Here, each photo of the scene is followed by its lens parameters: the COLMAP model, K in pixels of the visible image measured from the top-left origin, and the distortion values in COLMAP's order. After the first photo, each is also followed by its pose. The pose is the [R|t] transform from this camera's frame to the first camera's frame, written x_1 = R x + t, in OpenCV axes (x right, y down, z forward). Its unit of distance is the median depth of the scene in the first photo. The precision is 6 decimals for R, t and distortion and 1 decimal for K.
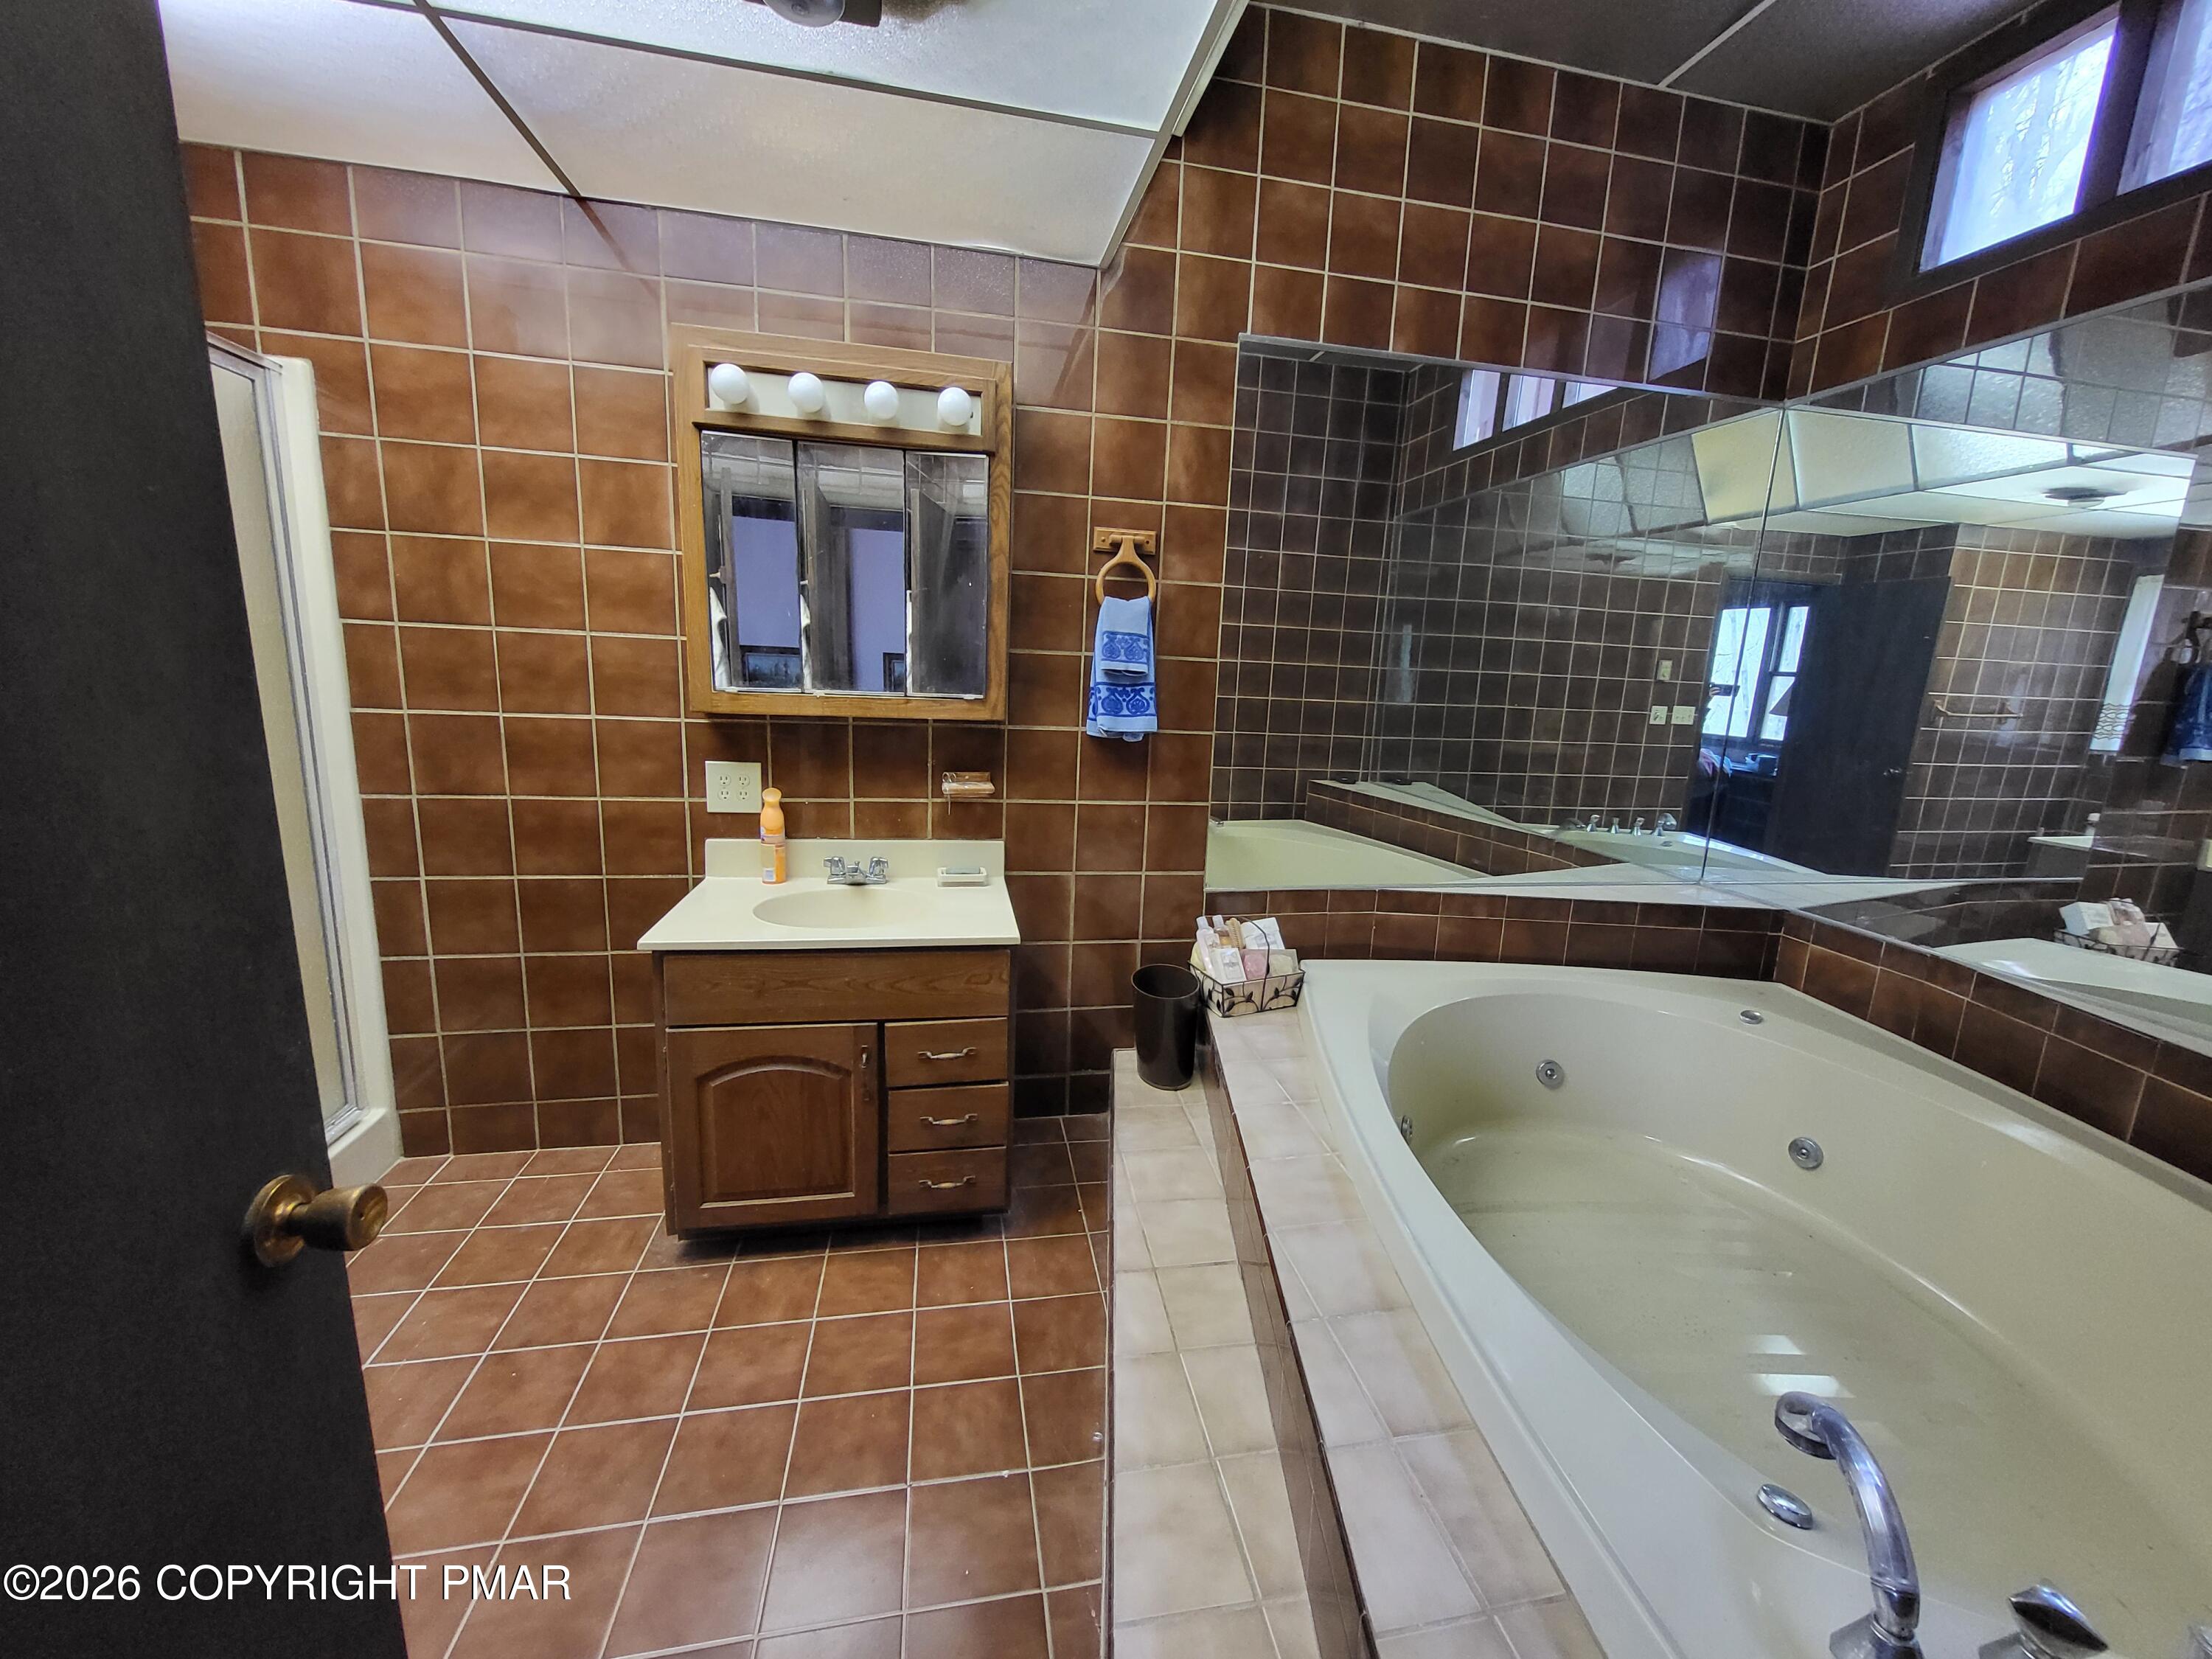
lens RADIAL K [[868.8, 0, 1119.9], [0, 868.8, 831.2], [0, 0, 1]] dist [-0.001028, -0.000331]
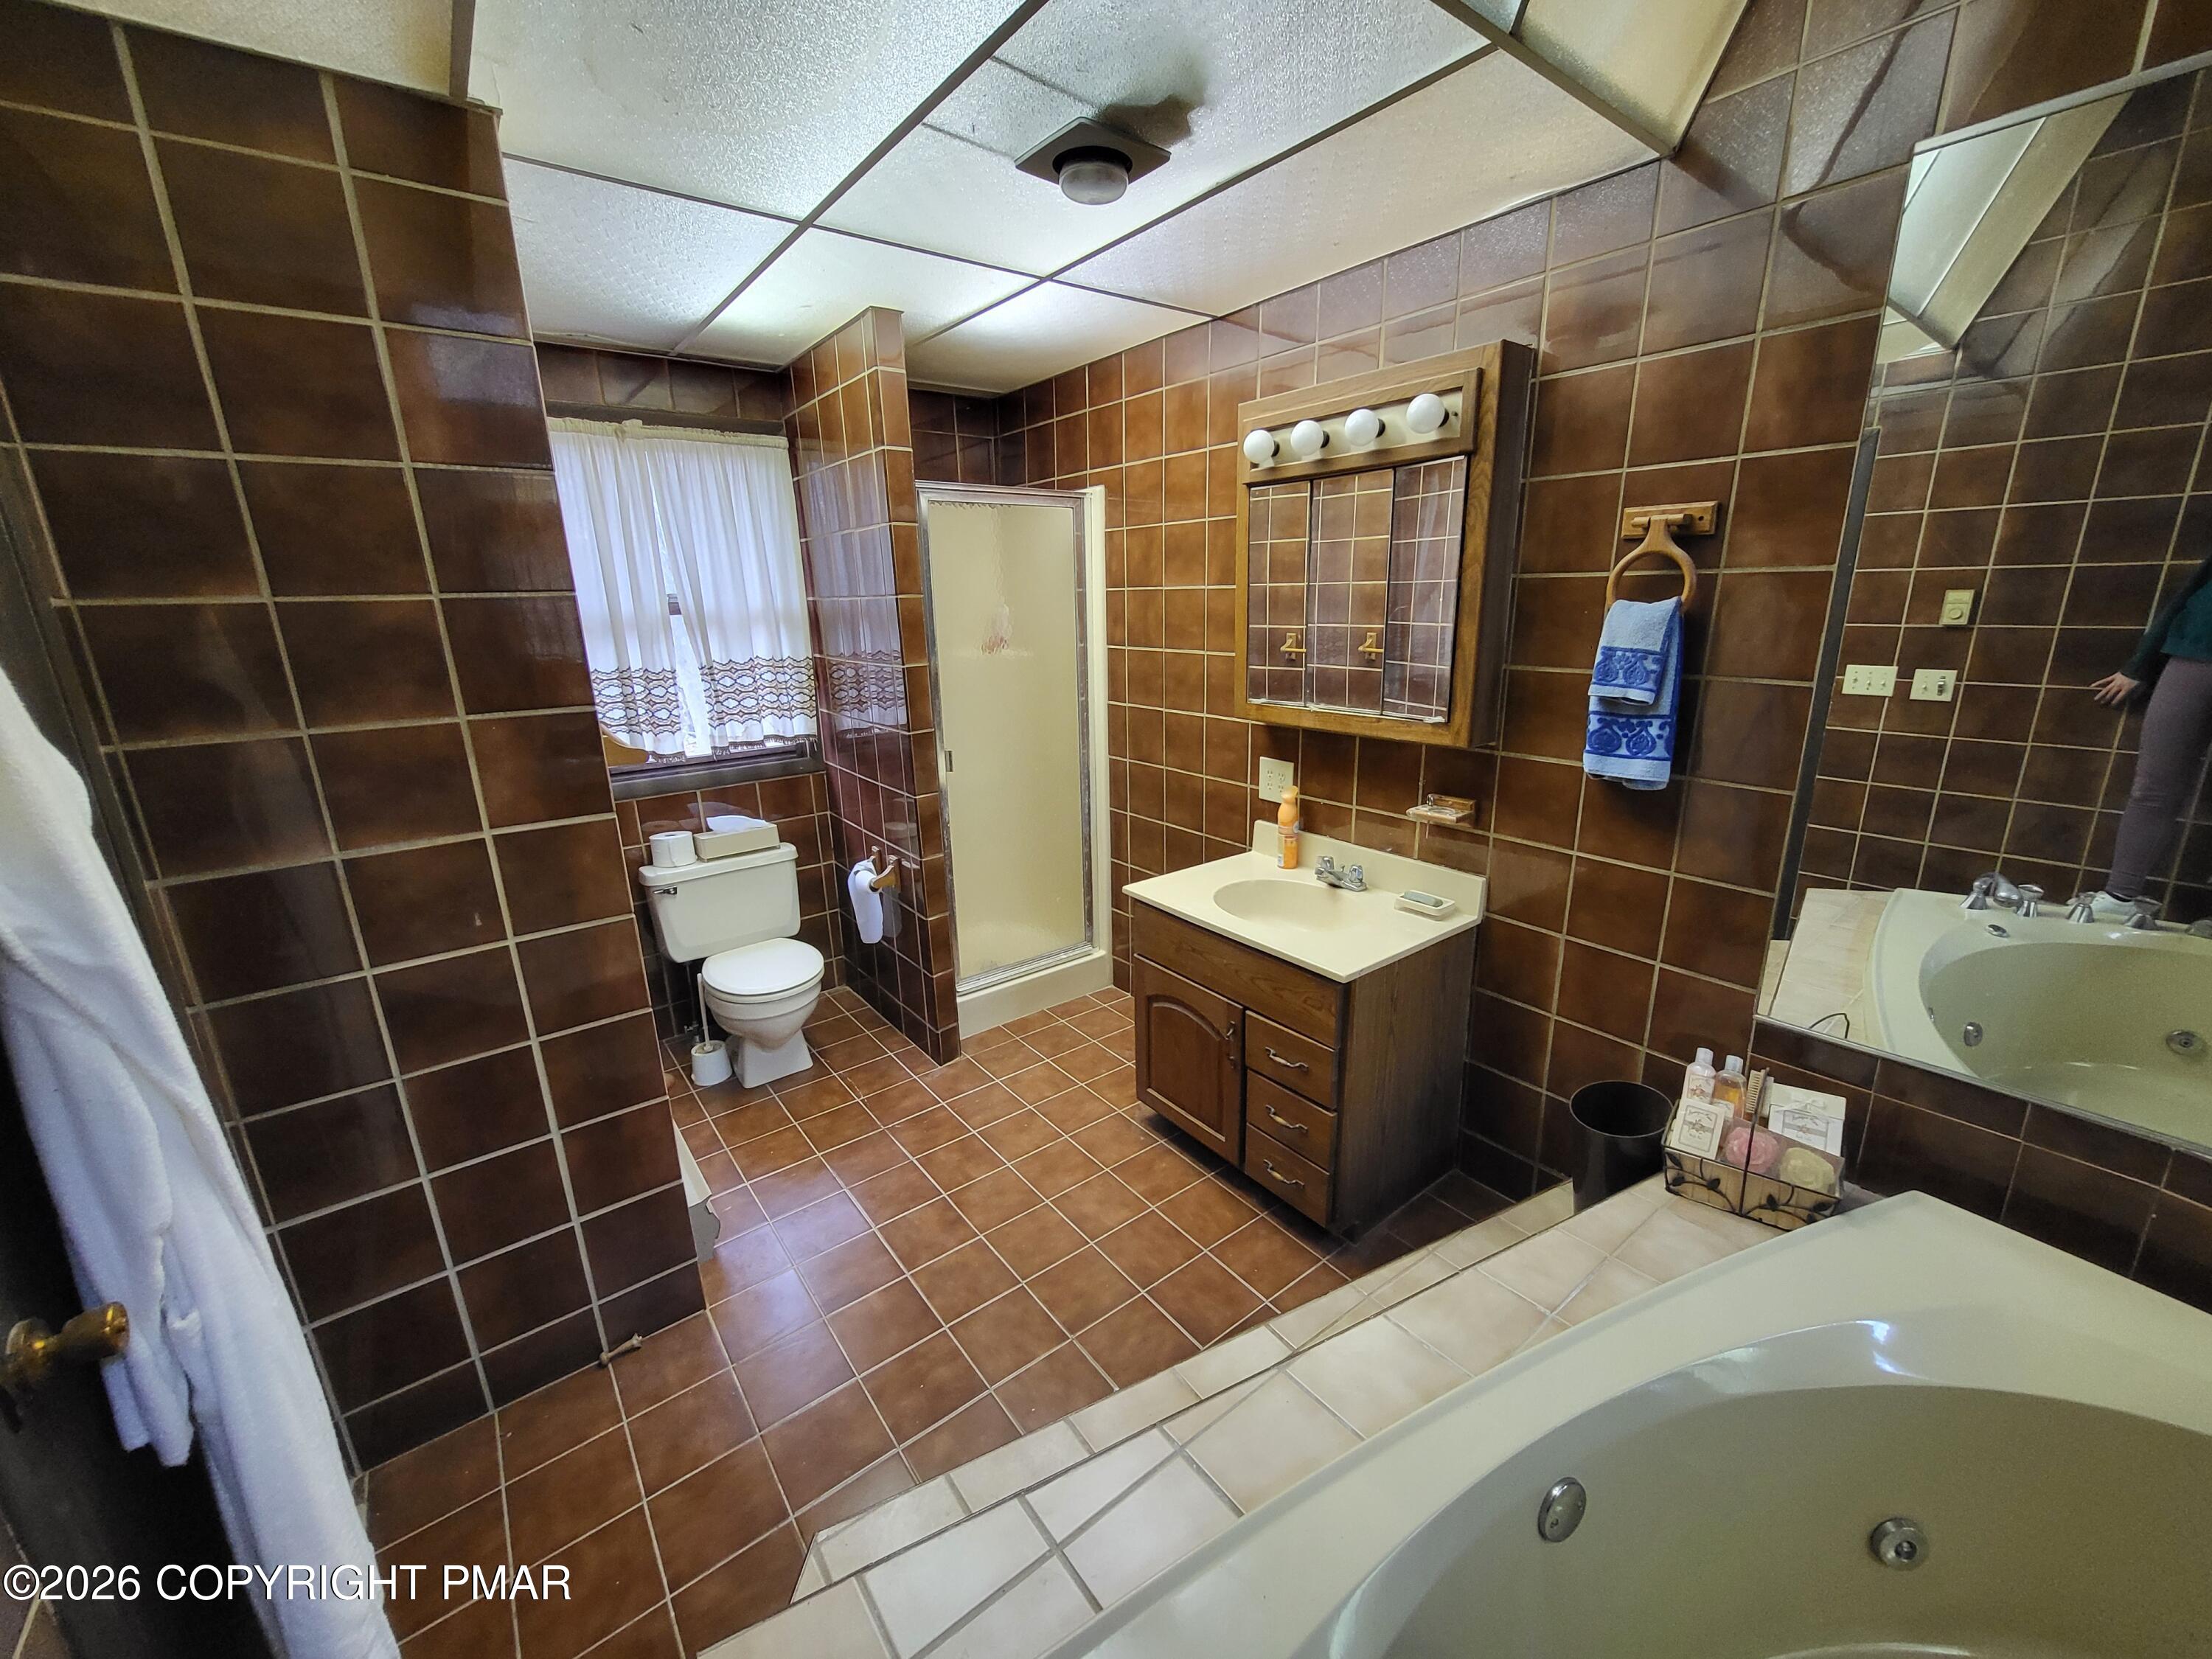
lens RADIAL K [[868.8, 0, 1120.5], [0, 868.8, 828.9], [0, 0, 1]] dist [-0.001028, -0.000331]
pose [[0.445373, 0.183996, -0.876236, 0.509102], [-0.125233, 0.981838, 0.142517, -0.127928], [0.886544, 0.046260, 0.460326, 0.268524]]
